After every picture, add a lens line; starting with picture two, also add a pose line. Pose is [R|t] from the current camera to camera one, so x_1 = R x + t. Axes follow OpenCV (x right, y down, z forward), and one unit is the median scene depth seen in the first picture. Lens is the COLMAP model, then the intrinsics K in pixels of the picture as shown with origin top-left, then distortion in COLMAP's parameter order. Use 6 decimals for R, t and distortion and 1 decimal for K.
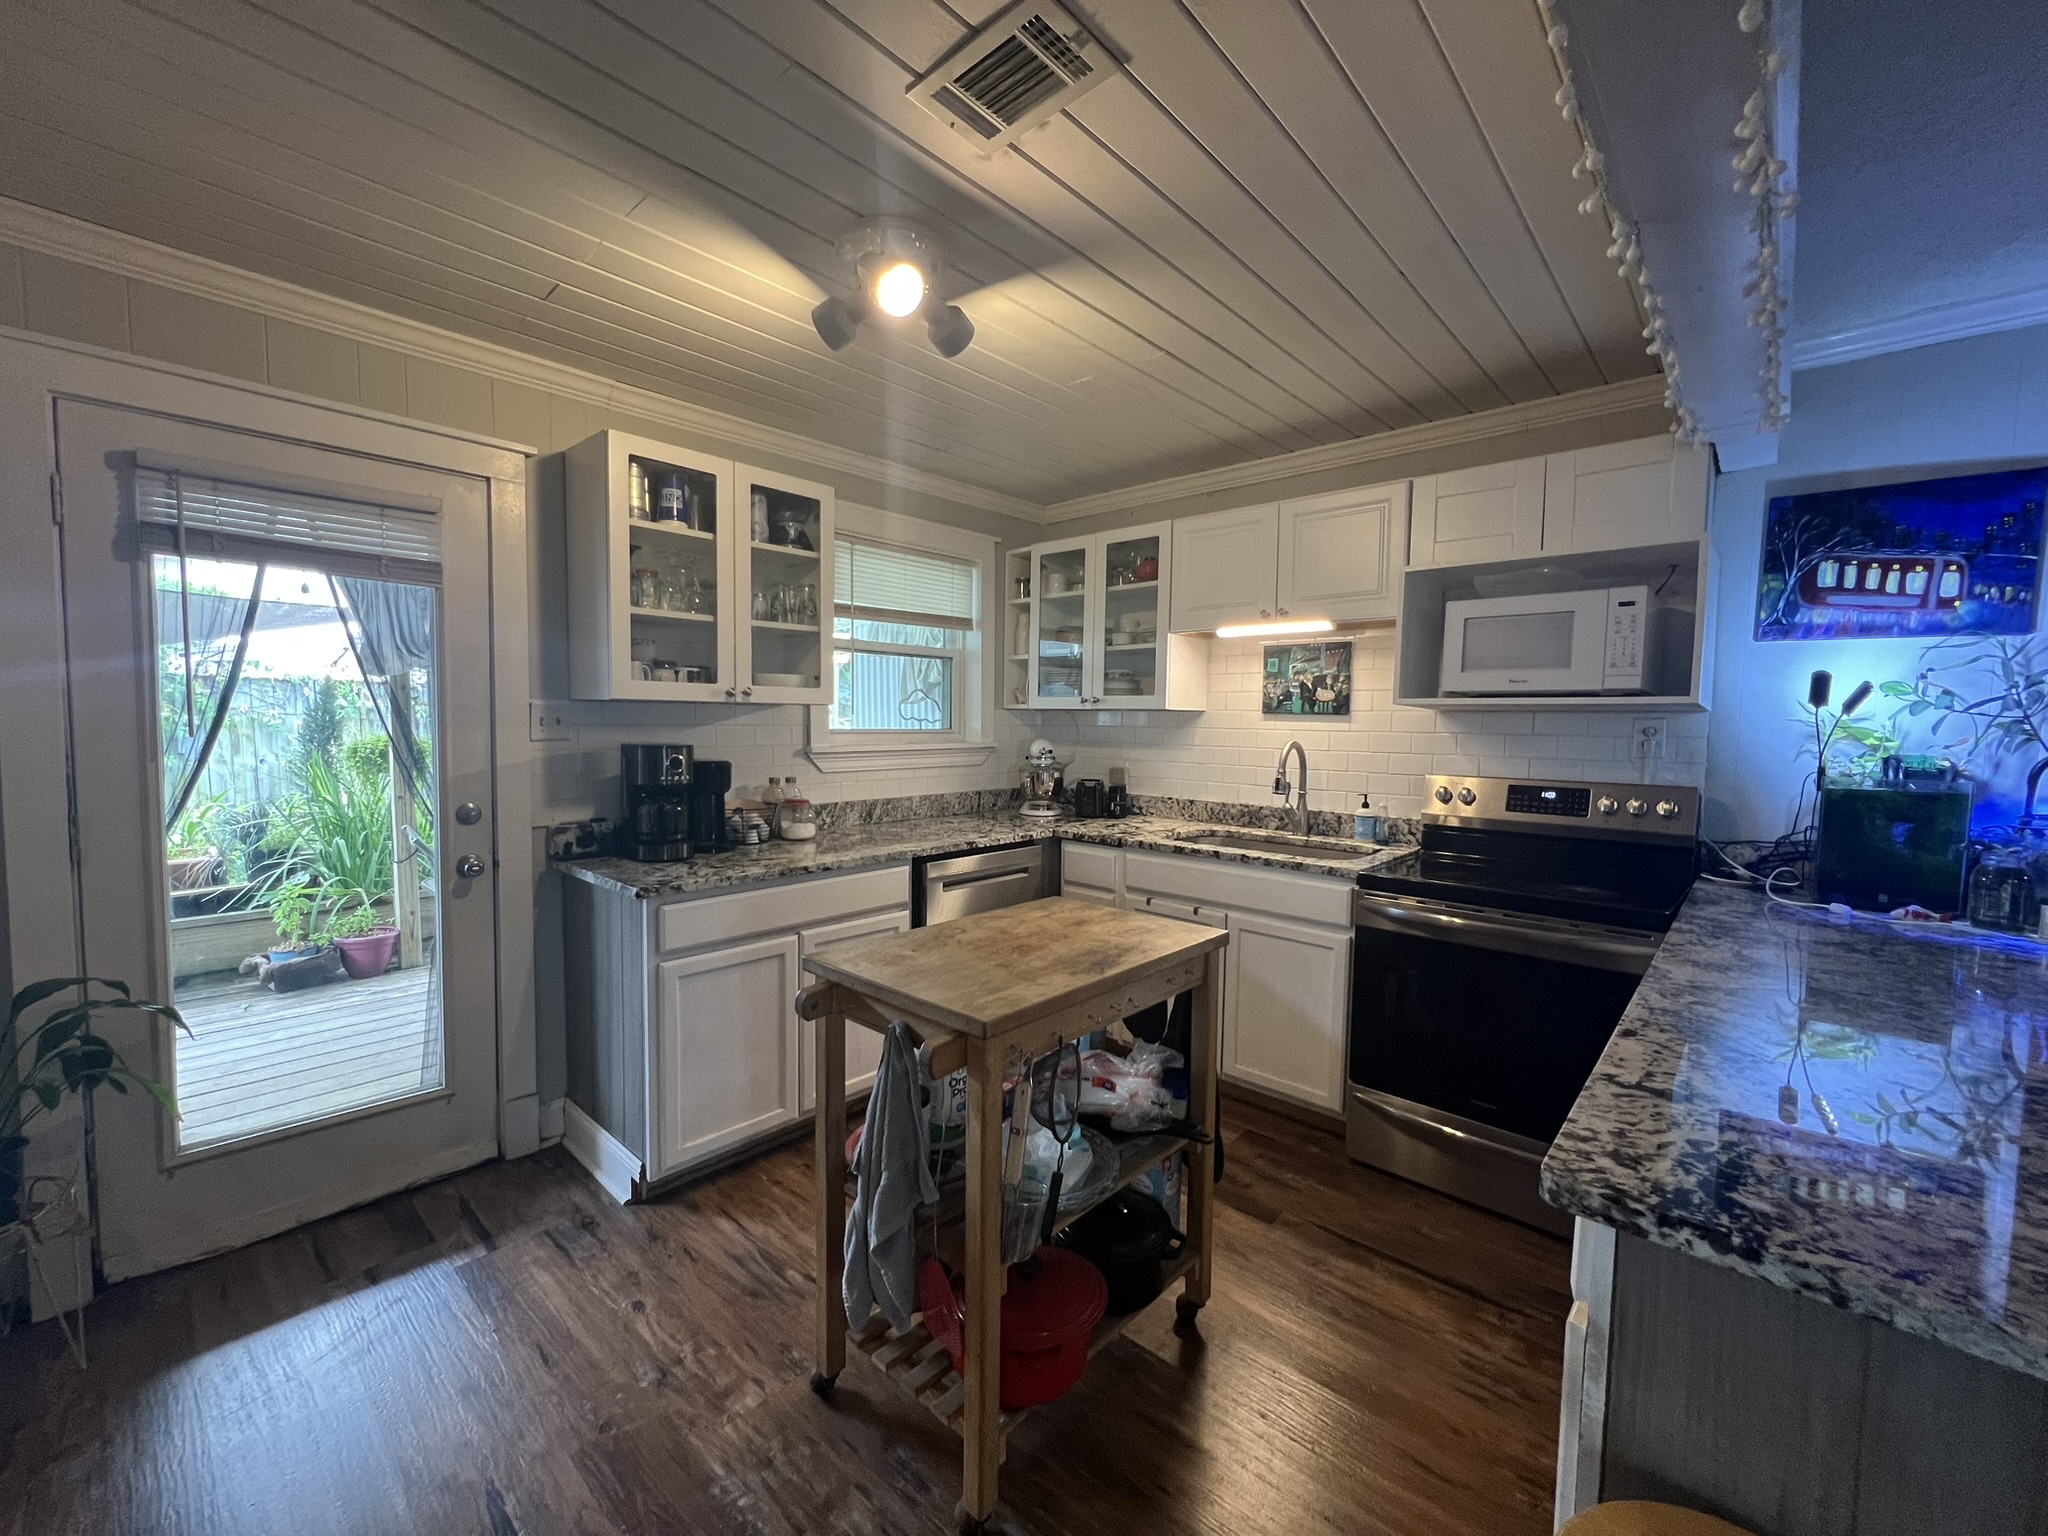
lens RADIAL K [[822.8, 0, 1024.7], [0, 822.8, 769.4], [0, 0, 1]] dist [-0.003117, 0.000903]
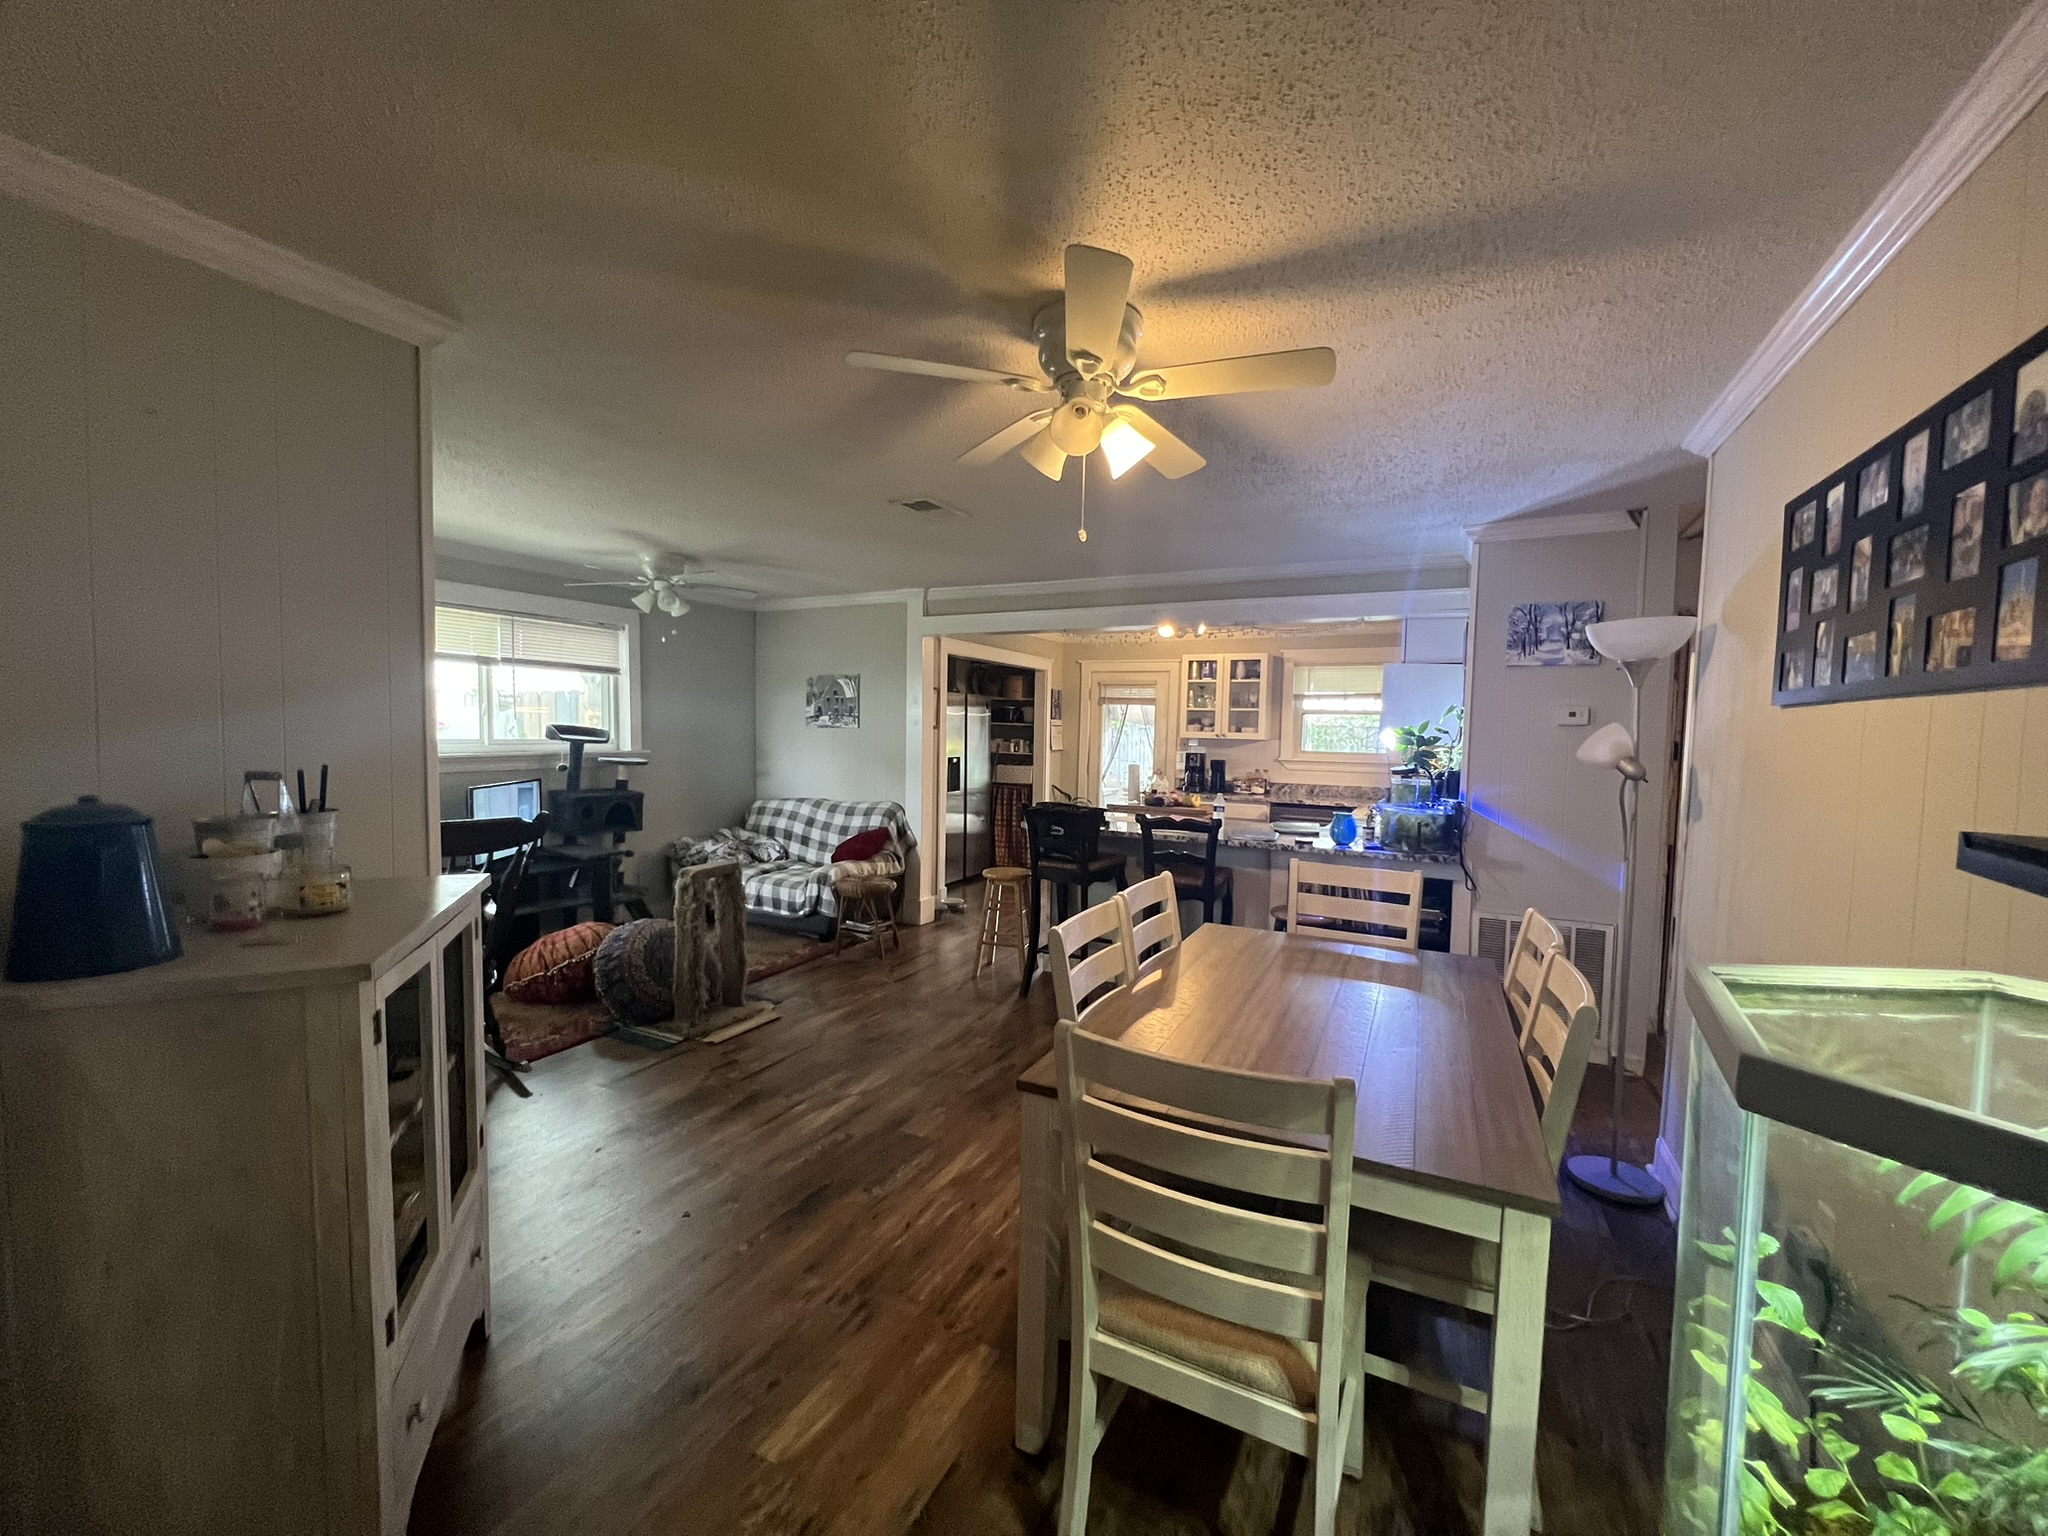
lens RADIAL K [[822.8, 0, 1022.5], [0, 822.8, 770.7], [0, 0, 1]] dist [-0.003117, 0.000903]
pose [[0.268480, 0.040581, -0.962430, 1.854319], [-0.077890, 0.996755, 0.020300, 0.019462], [0.960131, 0.069514, 0.270770, -0.337896]]
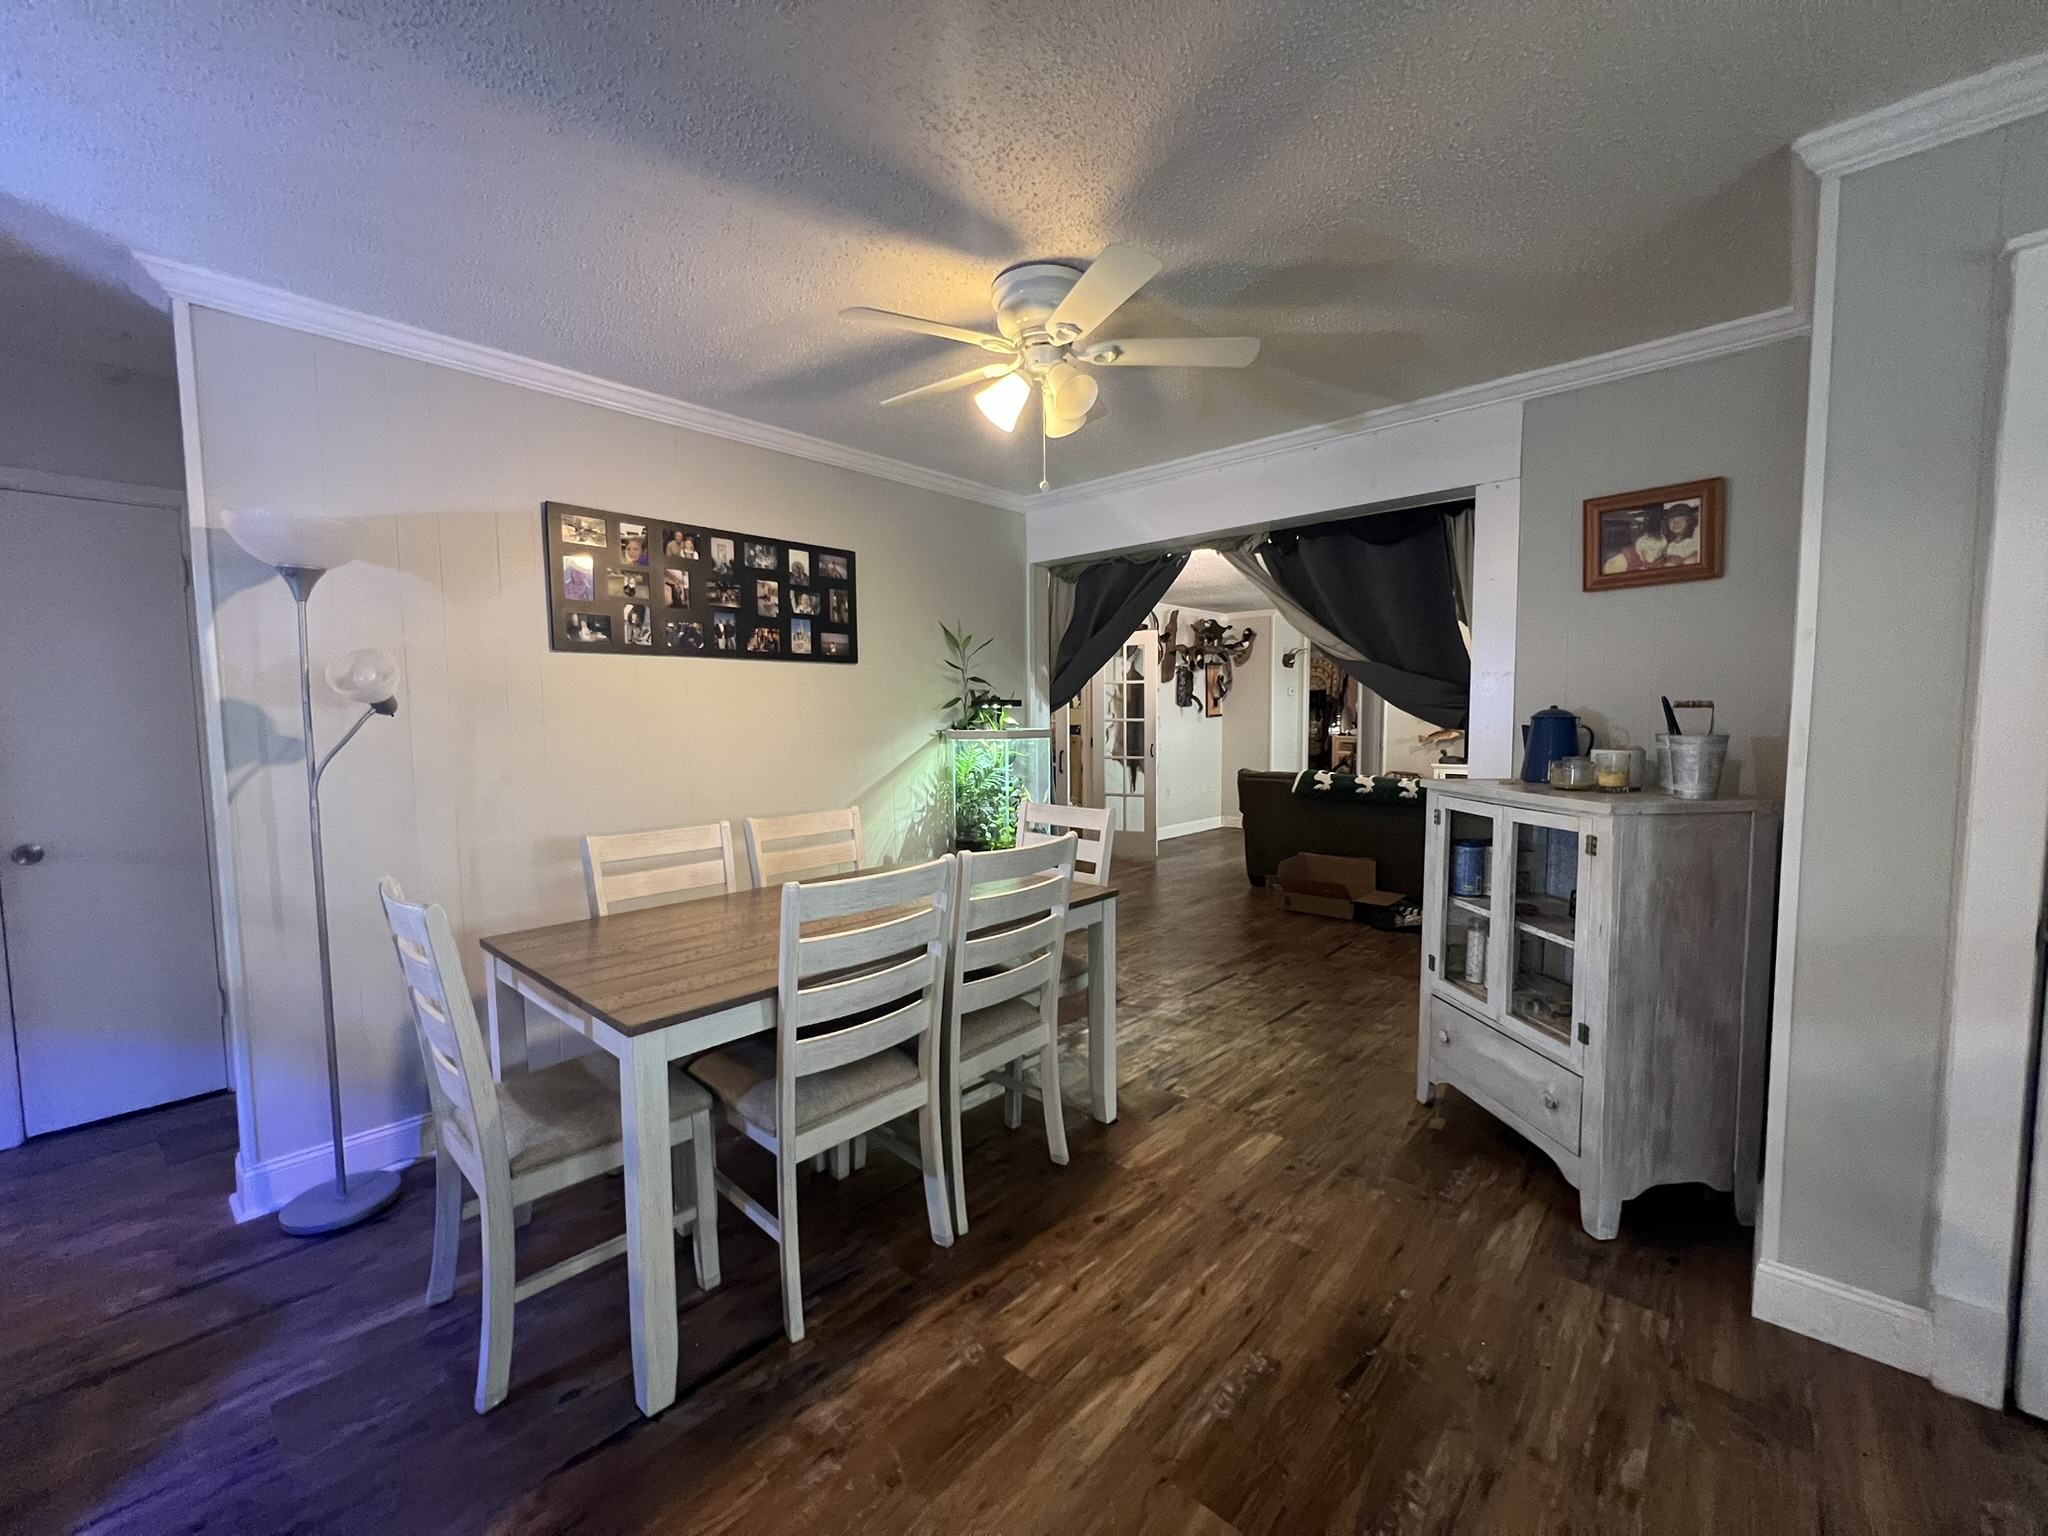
lens RADIAL K [[821.1, 0, 1022.7], [0, 821.1, 769.9], [0, 0, 1]] dist [-0.001239, 0.000251]
pose [[0.000094, -0.079889, 0.996804, 0.519371], [0.073275, 0.994125, 0.079667, 0.028168], [-0.997312, 0.073033, 0.005947, -0.100156]]
